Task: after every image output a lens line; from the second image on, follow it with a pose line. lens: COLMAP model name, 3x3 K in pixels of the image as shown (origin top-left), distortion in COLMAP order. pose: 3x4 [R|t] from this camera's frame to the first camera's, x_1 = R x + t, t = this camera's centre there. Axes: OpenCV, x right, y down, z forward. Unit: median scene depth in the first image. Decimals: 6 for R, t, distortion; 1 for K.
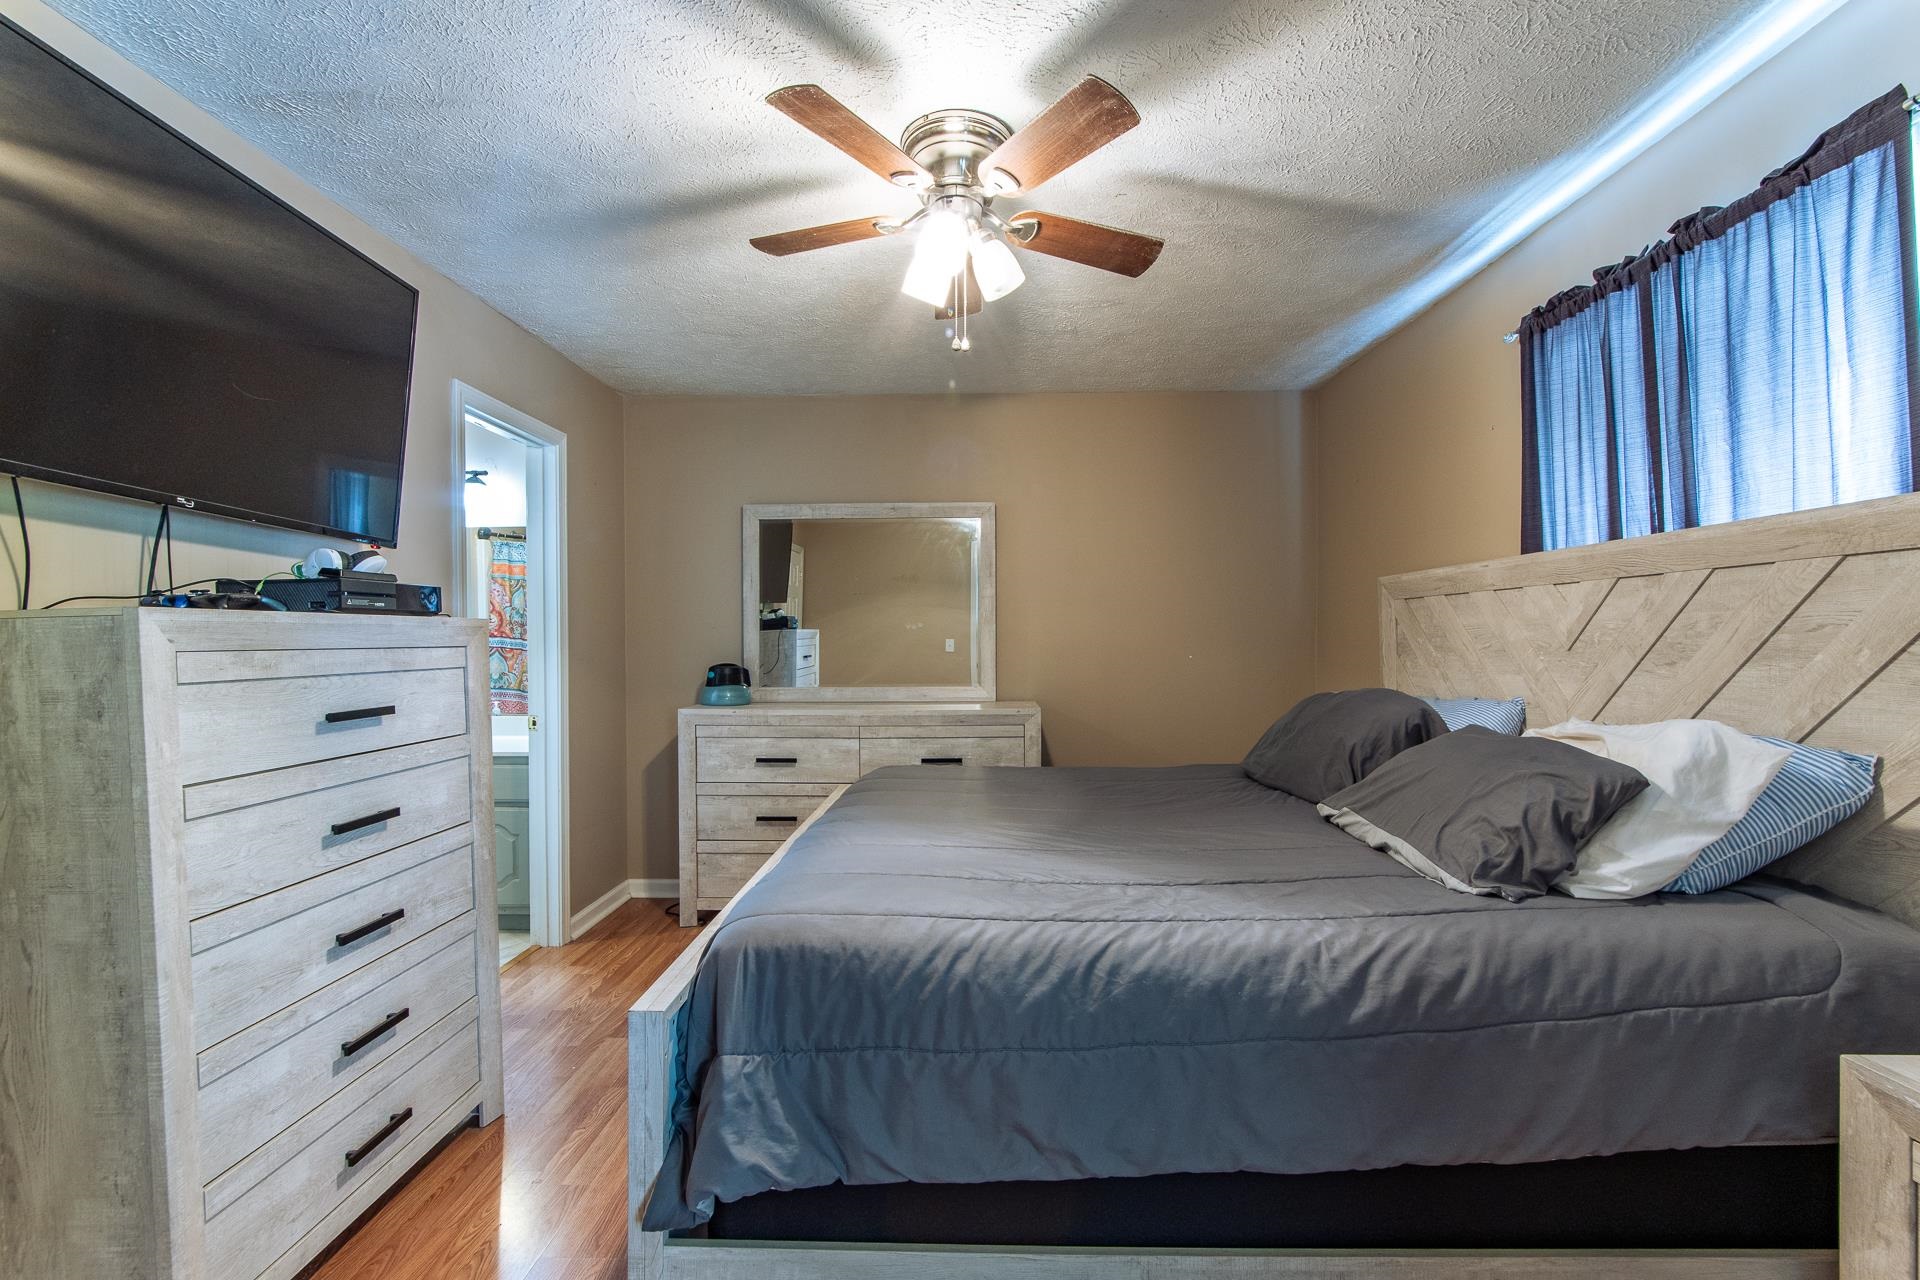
lens RADIAL K [[841.8, 0, 965.5], [0, 841.8, 648.5], [0, 0, 1]] dist [-0.003172, 0.002141]
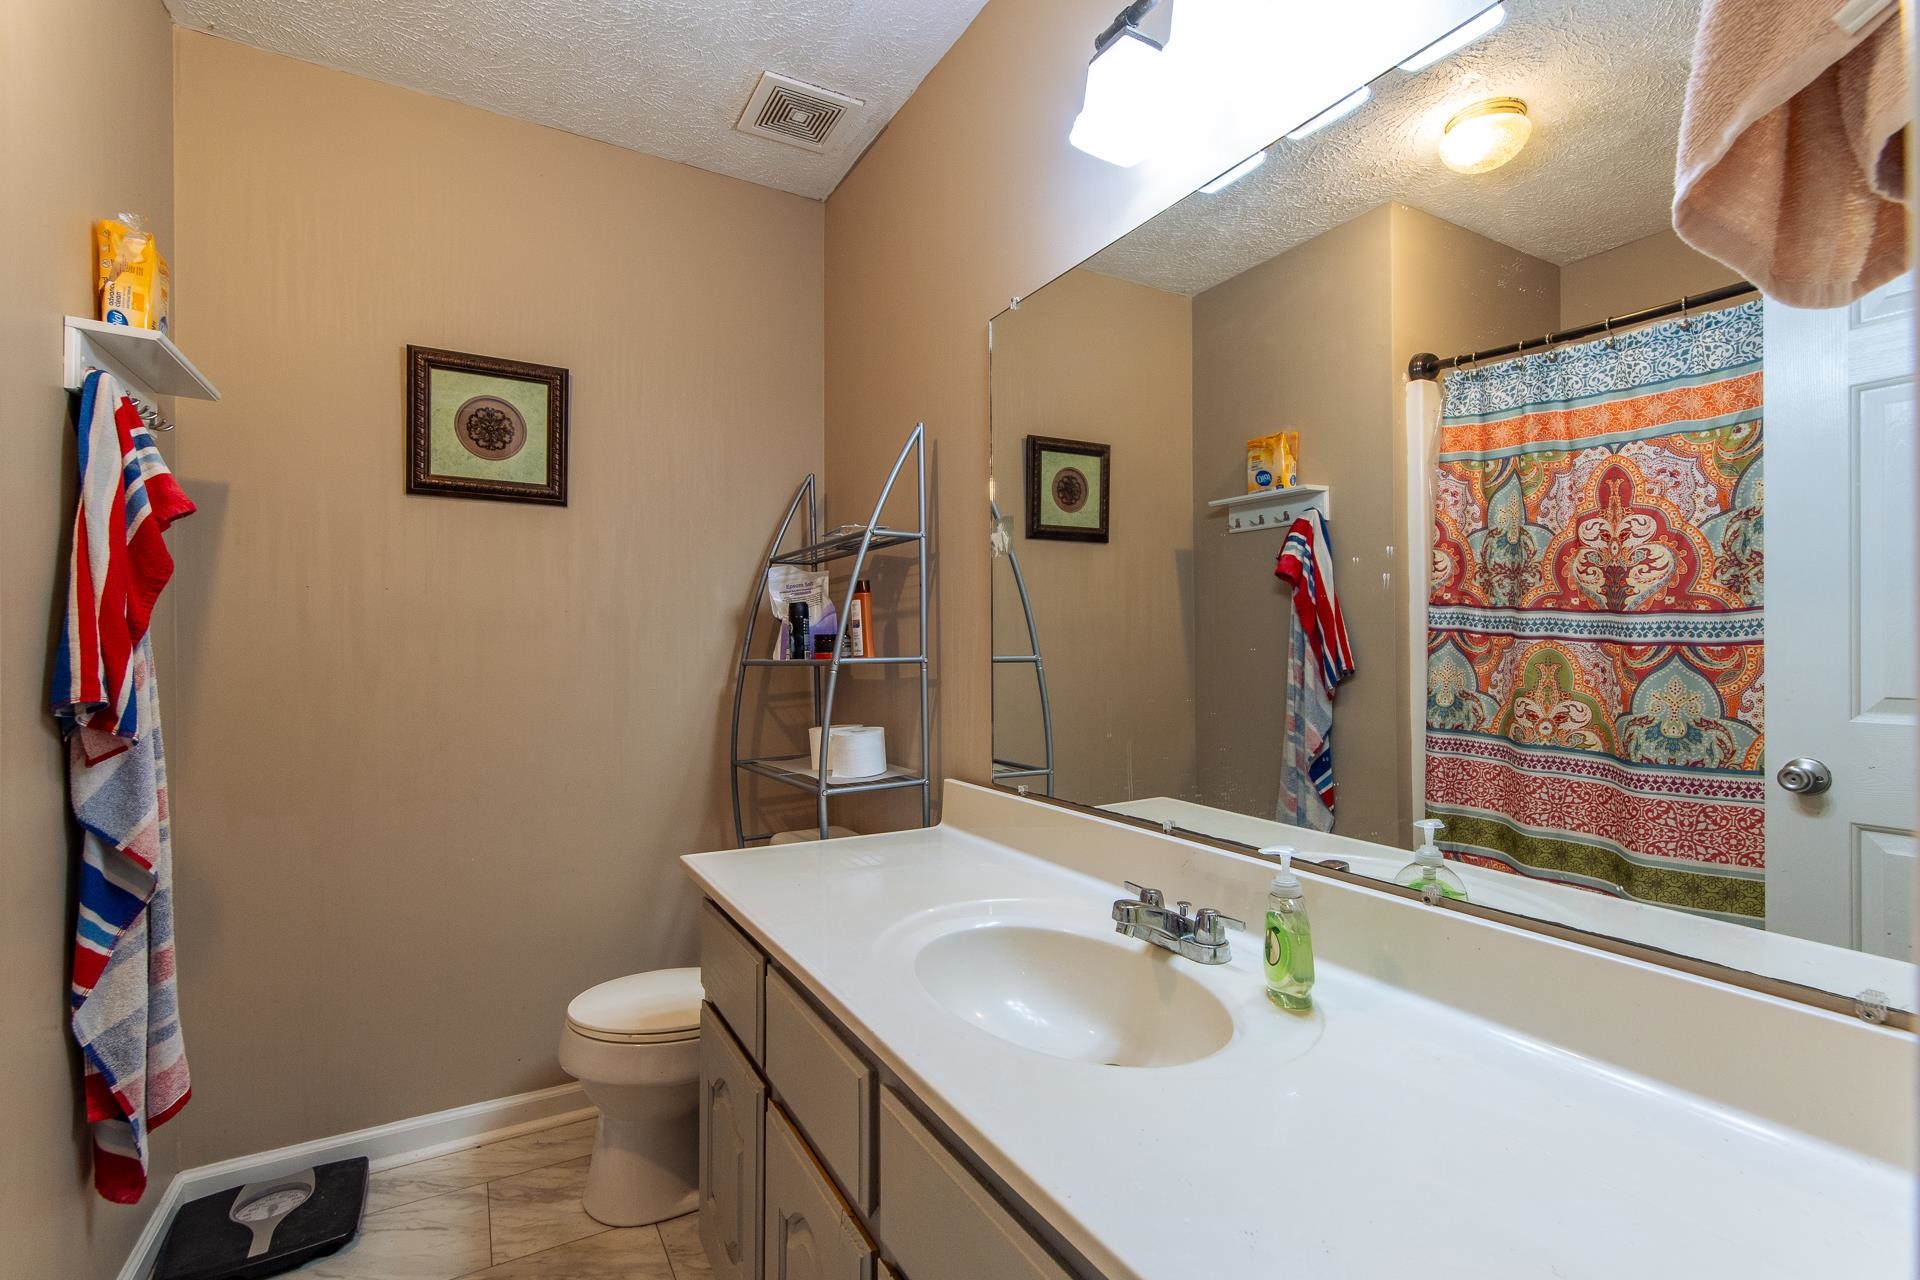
lens RADIAL K [[841.8, 0, 946.8], [0, 841.8, 647.4], [0, 0, 1]] dist [-0.003172, 0.002141]
pose [[0.478425, 0.007001, -0.878101, -0.986887], [-0.014171, 0.999900, 0.000251, 0.032425], [0.878014, 0.012323, 0.478476, 1.850005]]
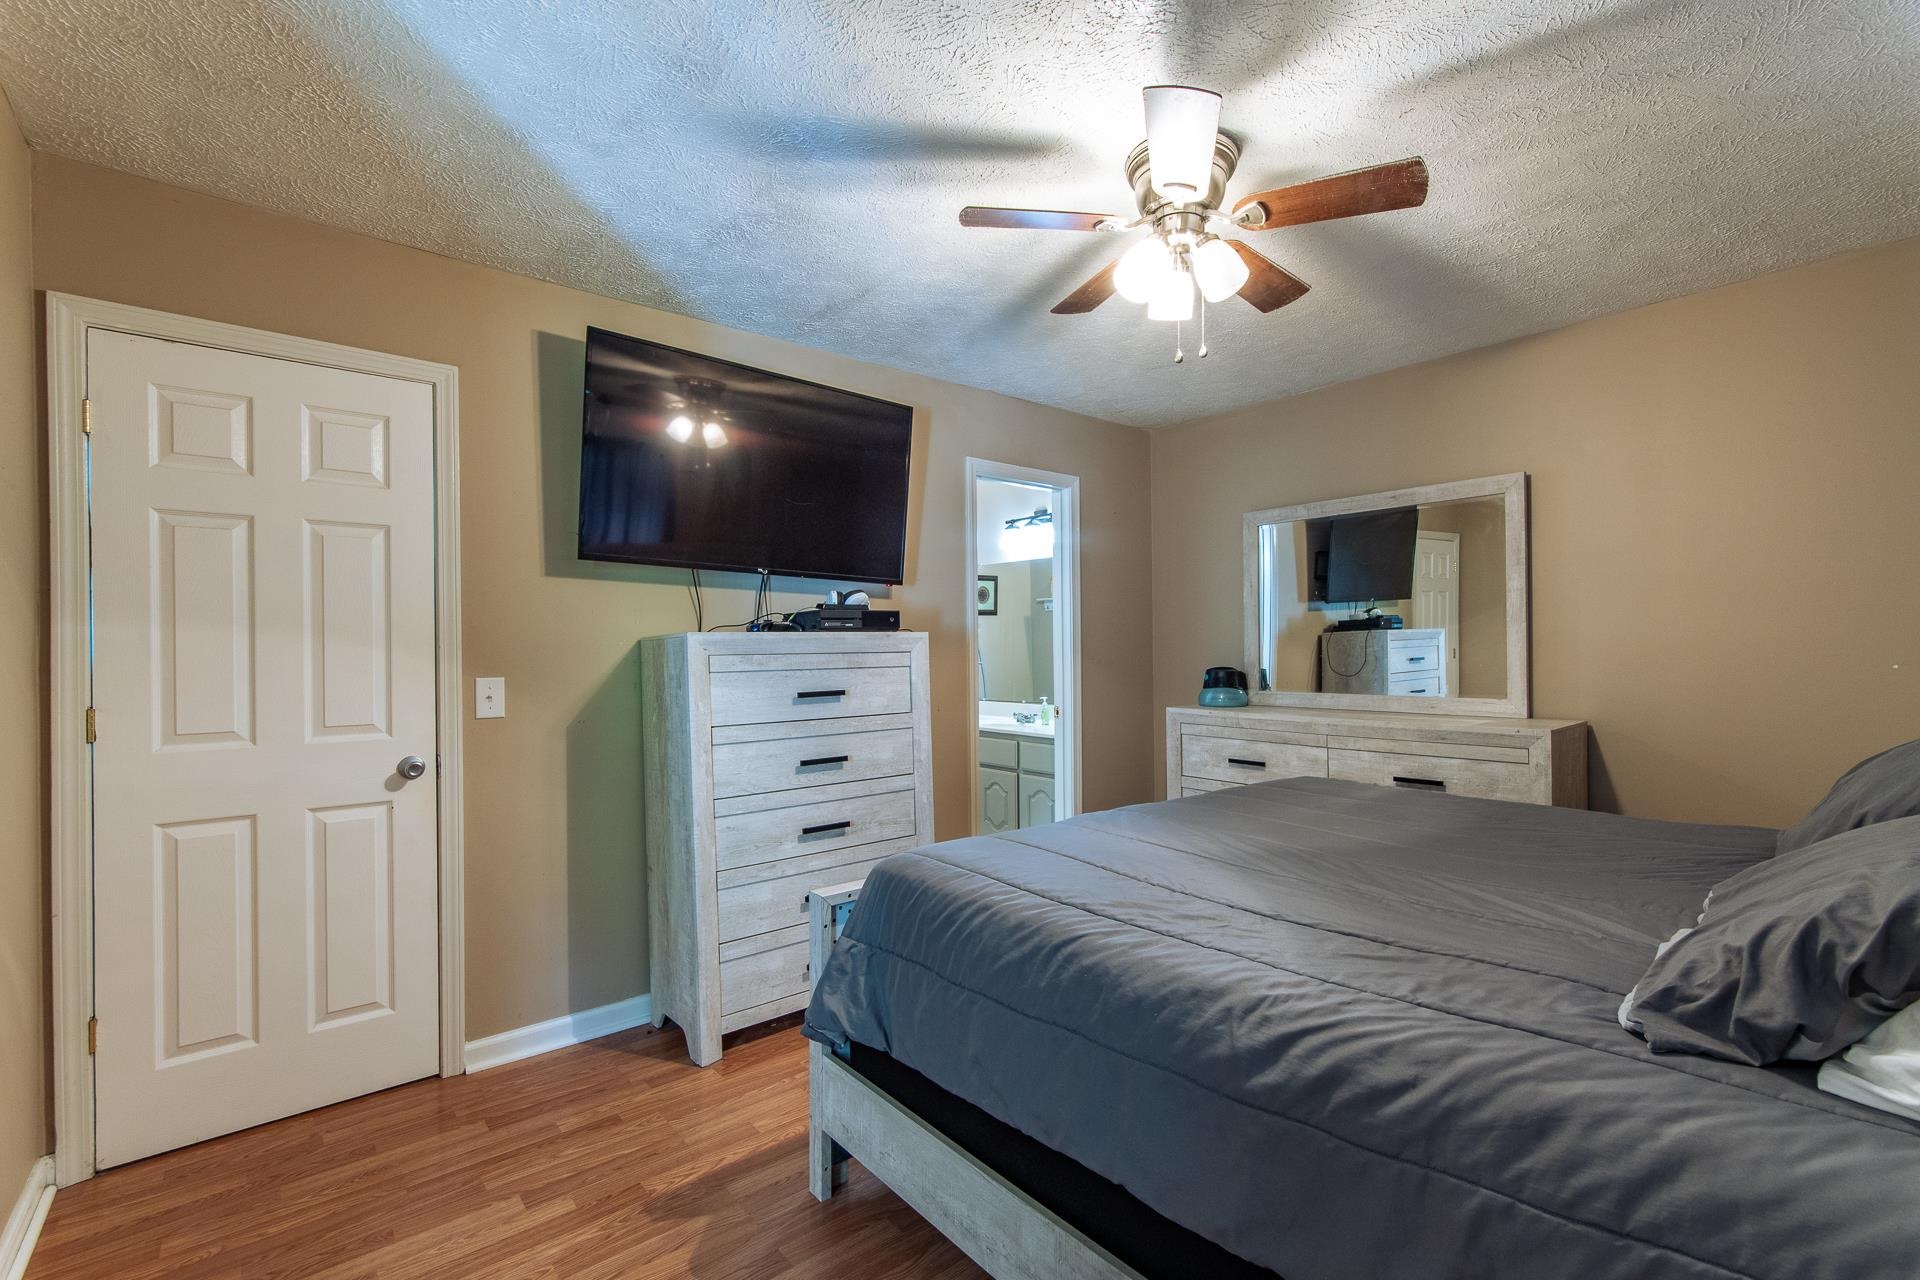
lens RADIAL K [[841.8, 0, 955.9], [0, 841.8, 645.4], [0, 0, 1]] dist [-0.003172, 0.002141]
pose [[0.649214, -0.005769, -0.760584, 0.652644], [0.000706, 0.999975, -0.006982, -0.003858], [0.760605, 0.003996, 0.649202, 0.143973]]
